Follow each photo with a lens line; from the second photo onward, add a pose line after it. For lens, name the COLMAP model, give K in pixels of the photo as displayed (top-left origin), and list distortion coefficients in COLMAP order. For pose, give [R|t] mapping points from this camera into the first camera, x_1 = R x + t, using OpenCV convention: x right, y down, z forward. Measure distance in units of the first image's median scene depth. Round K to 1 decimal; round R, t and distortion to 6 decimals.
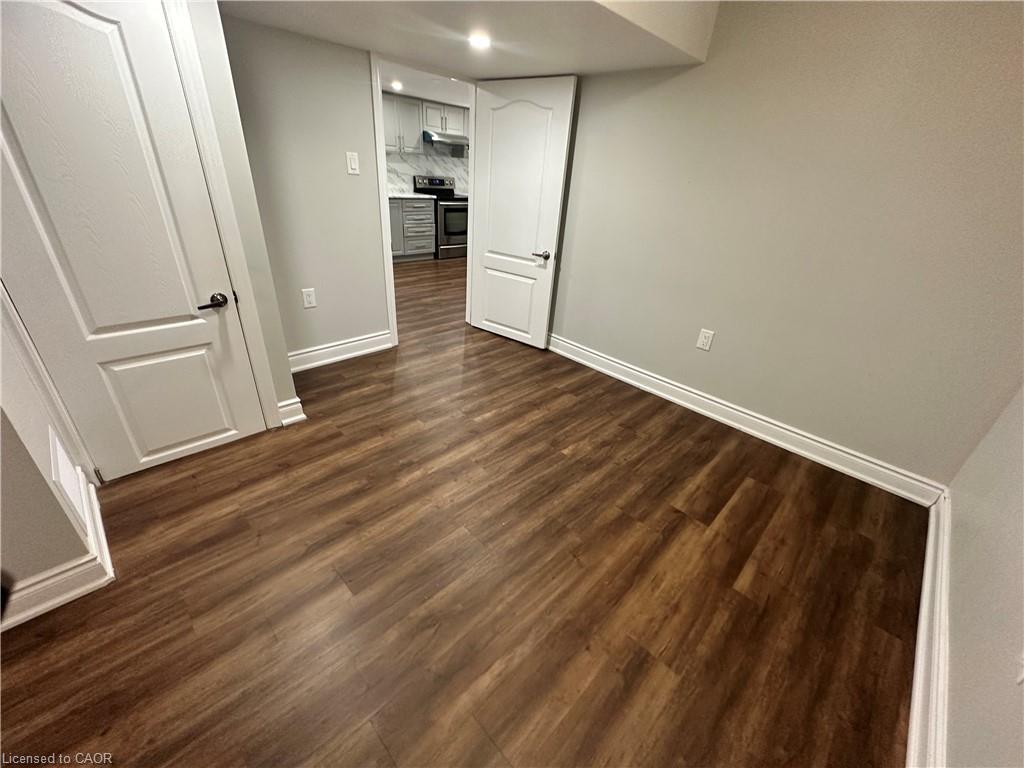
lens RADIAL K [[409.3, 0, 512.0], [0, 409.3, 384.0], [0, 0, 1]] dist [0.001575, 0.000172]
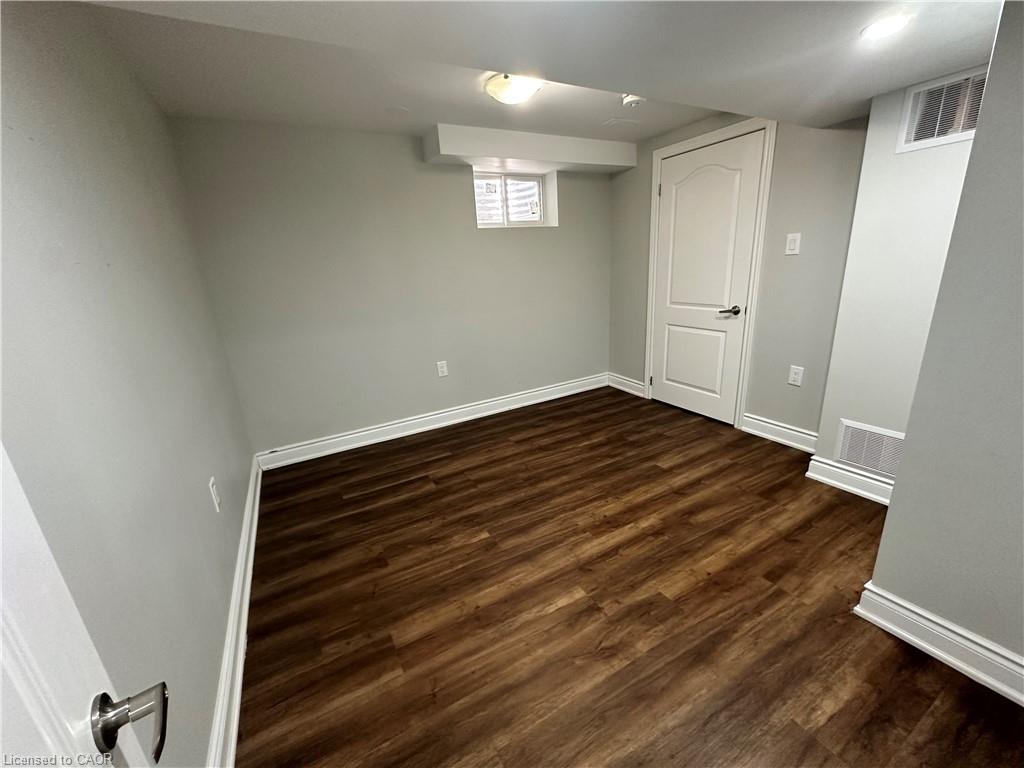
lens RADIAL K [[409.3, 0, 512.0], [0, 409.3, 384.0], [0, 0, 1]] dist [0.001575, 0.000172]
pose [[-0.961166, -0.090406, 0.260744, -0.150119], [0.120479, 0.712570, 0.691180, -0.782770], [-0.248285, 0.695752, -0.674006, 1.534822]]
